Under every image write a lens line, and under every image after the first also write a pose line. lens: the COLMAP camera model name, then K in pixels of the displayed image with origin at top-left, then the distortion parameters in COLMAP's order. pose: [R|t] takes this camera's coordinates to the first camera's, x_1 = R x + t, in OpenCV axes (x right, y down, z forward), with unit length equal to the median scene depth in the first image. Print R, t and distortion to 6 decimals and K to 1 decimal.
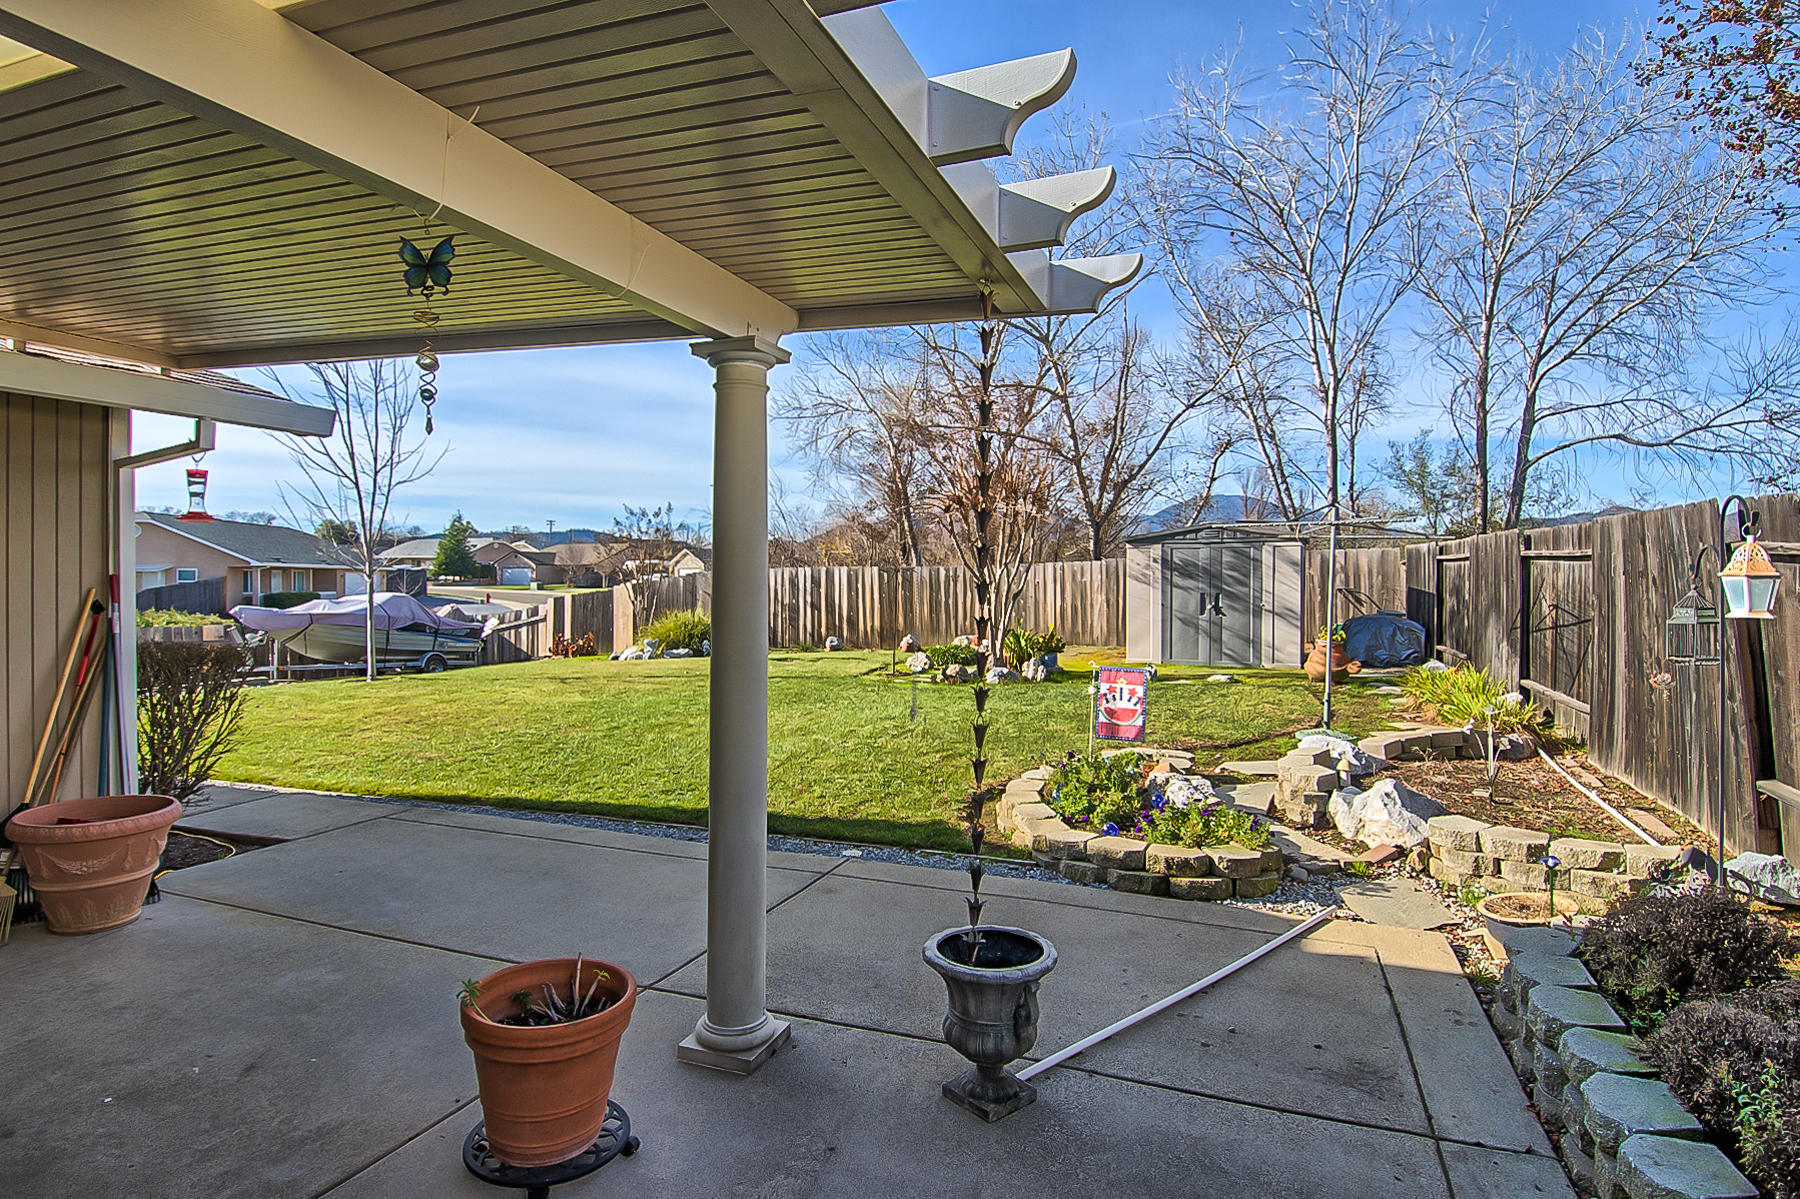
lens RADIAL K [[939.4, 0, 899.2], [0, 939.4, 586.1], [0, 0, 1]] dist [0.040887, -0.049065]
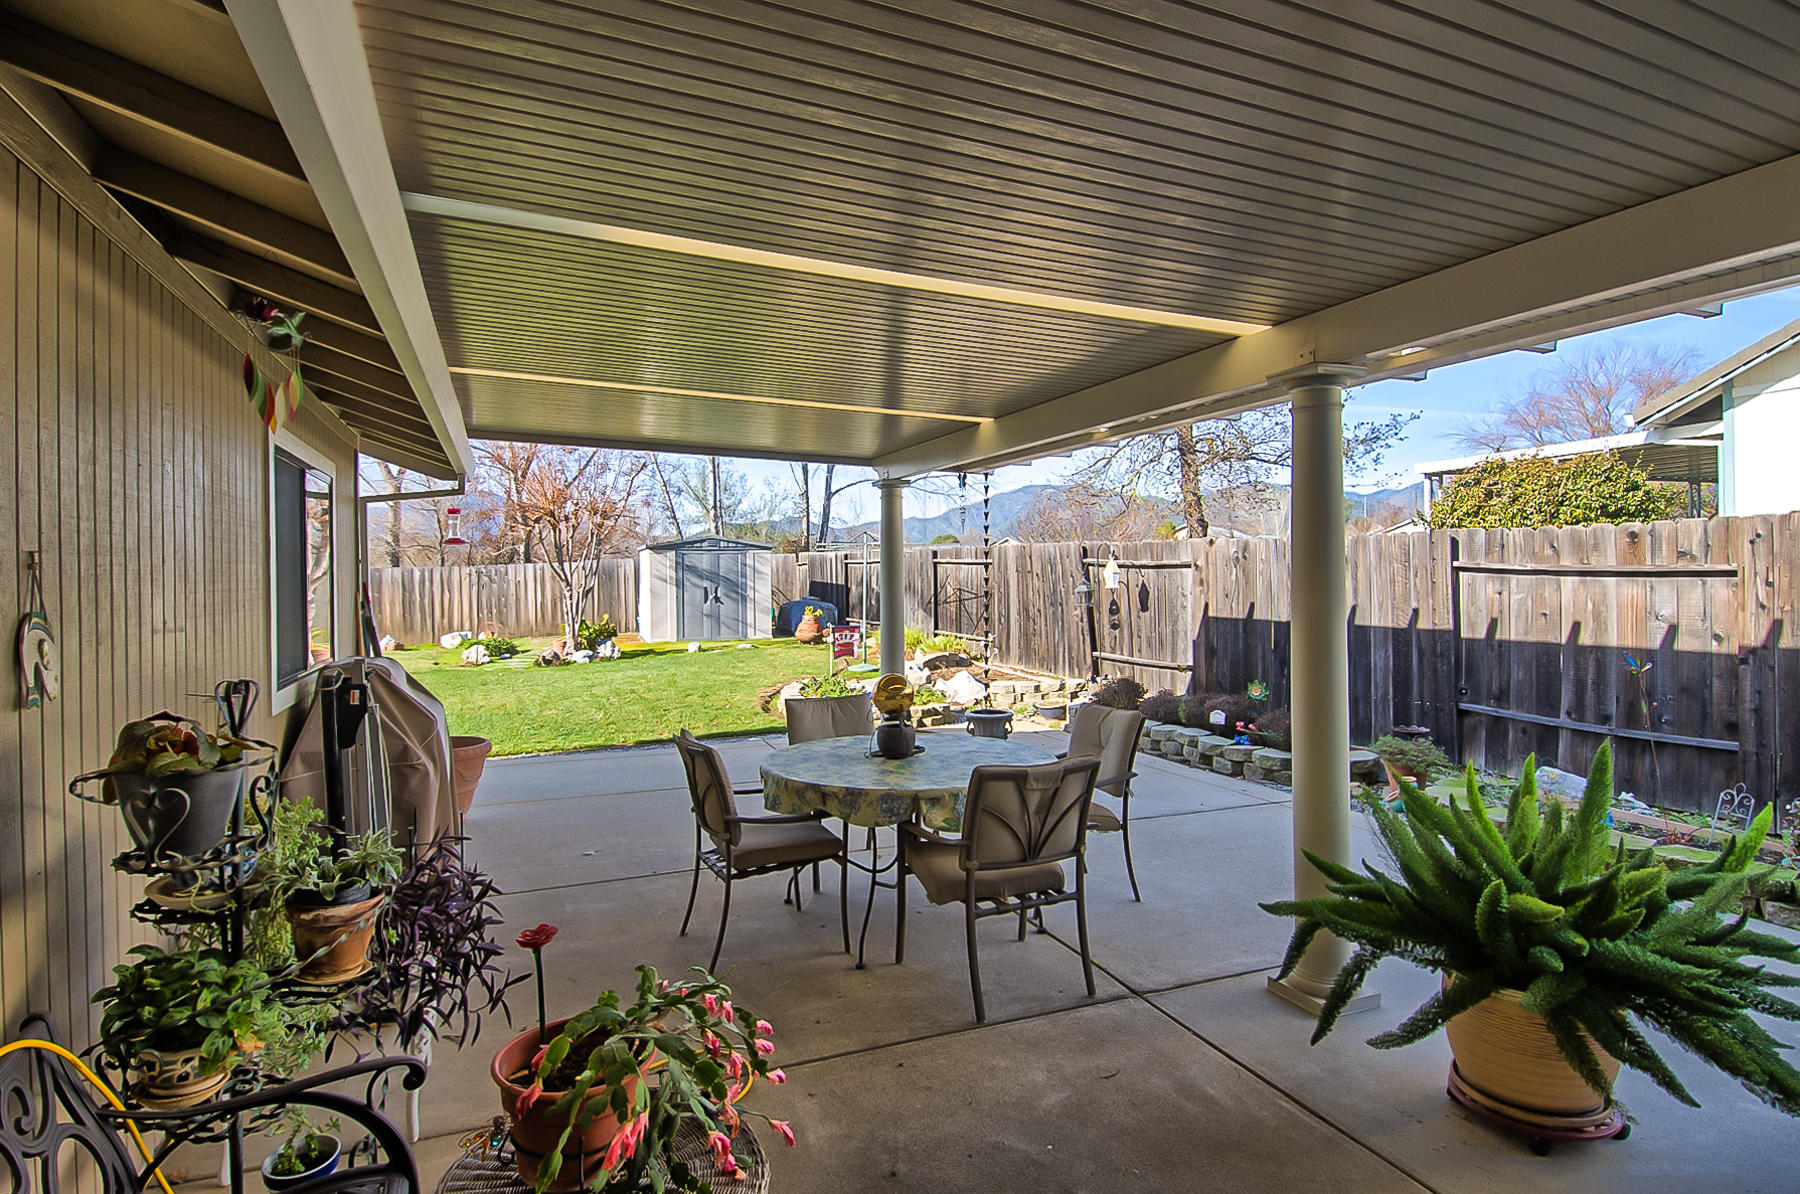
lens RADIAL K [[939.4, 0, 899.2], [0, 939.4, 583.6], [0, 0, 1]] dist [0.040887, -0.049065]
pose [[0.720032, -0.016390, 0.693747, -0.269351], [0.016611, 0.999842, 0.006381, -0.001132], [-0.693742, 0.006930, 0.720190, -0.104046]]
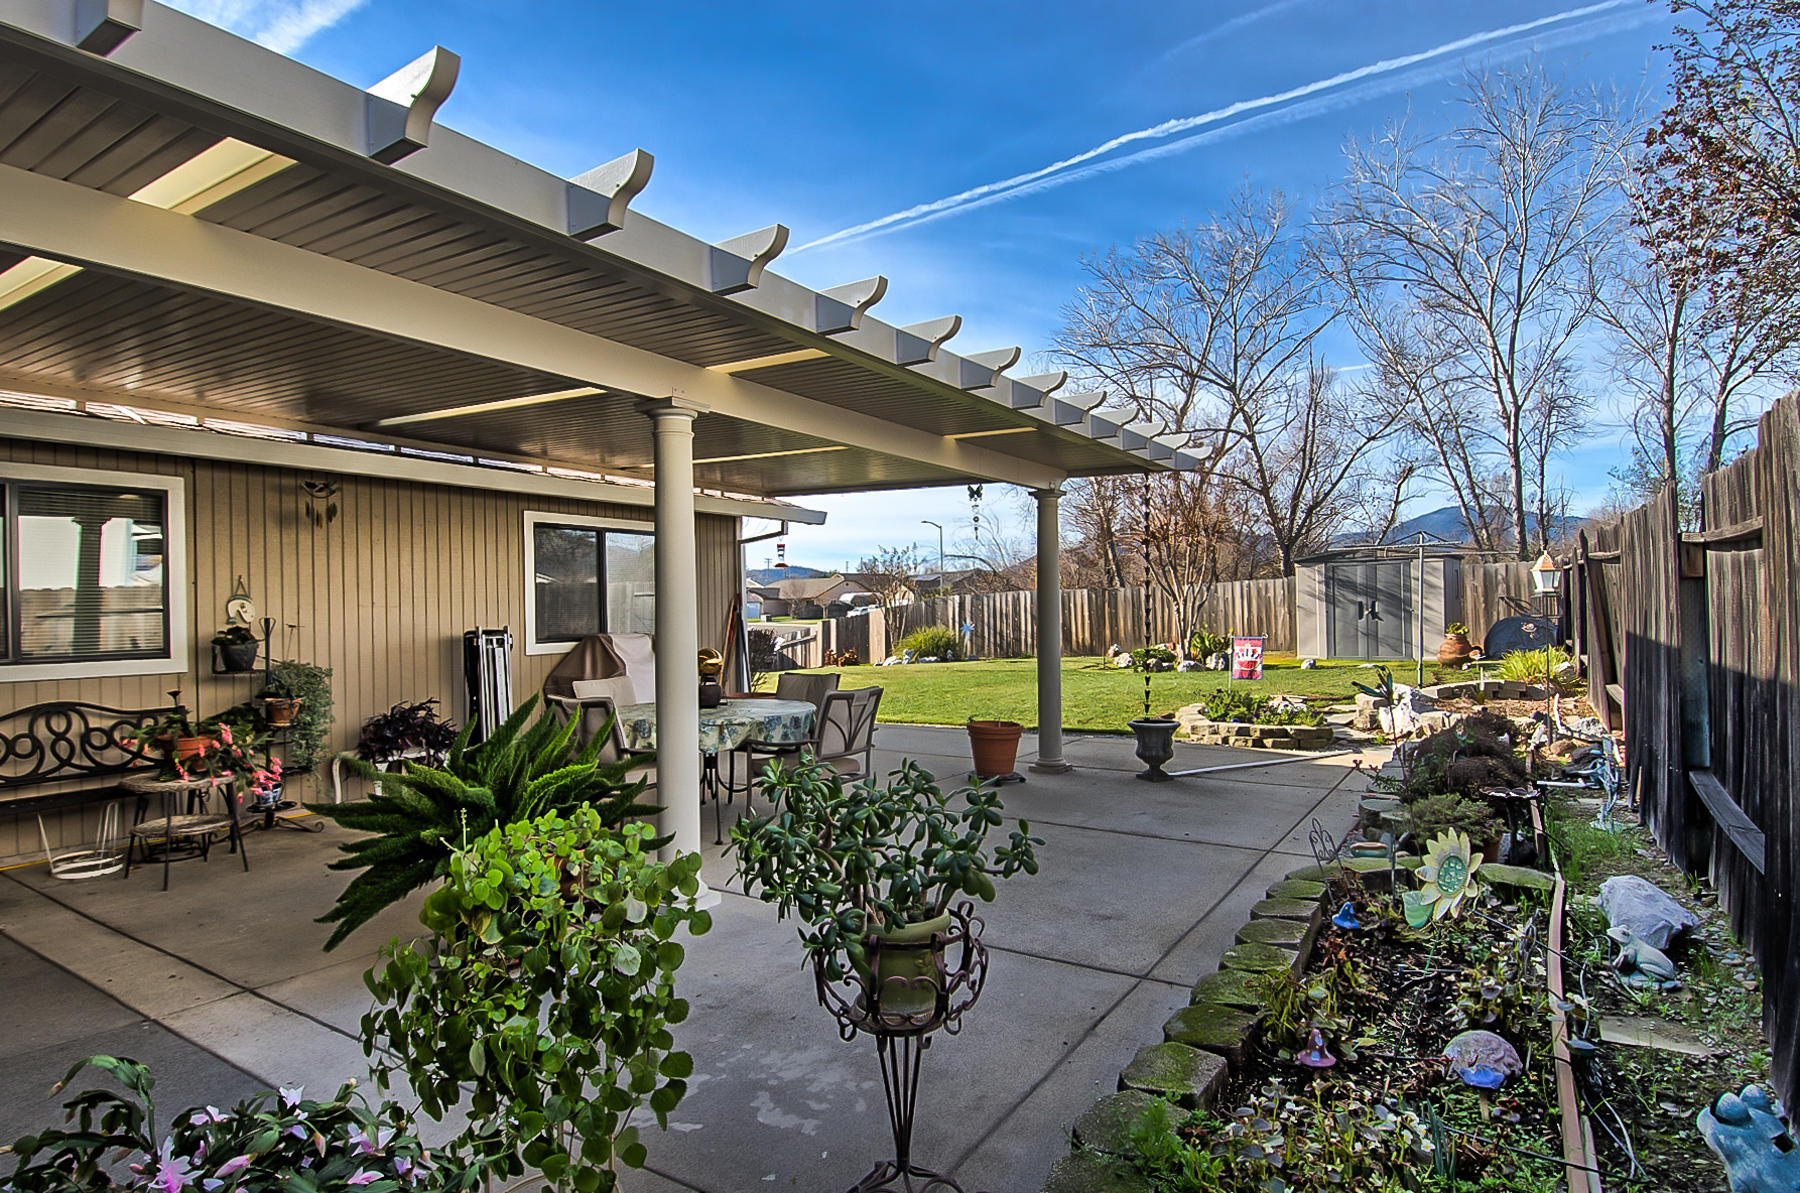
lens RADIAL K [[946.3, 0, 868.7], [0, 946.3, 606.5], [0, 0, 1]] dist [0.025812, -0.039994]
pose [[0.970941, -0.020508, -0.238441, -0.005143], [0.017944, 0.999756, -0.012917, 0.011747], [0.238647, 0.008263, 0.971071, -0.236259]]
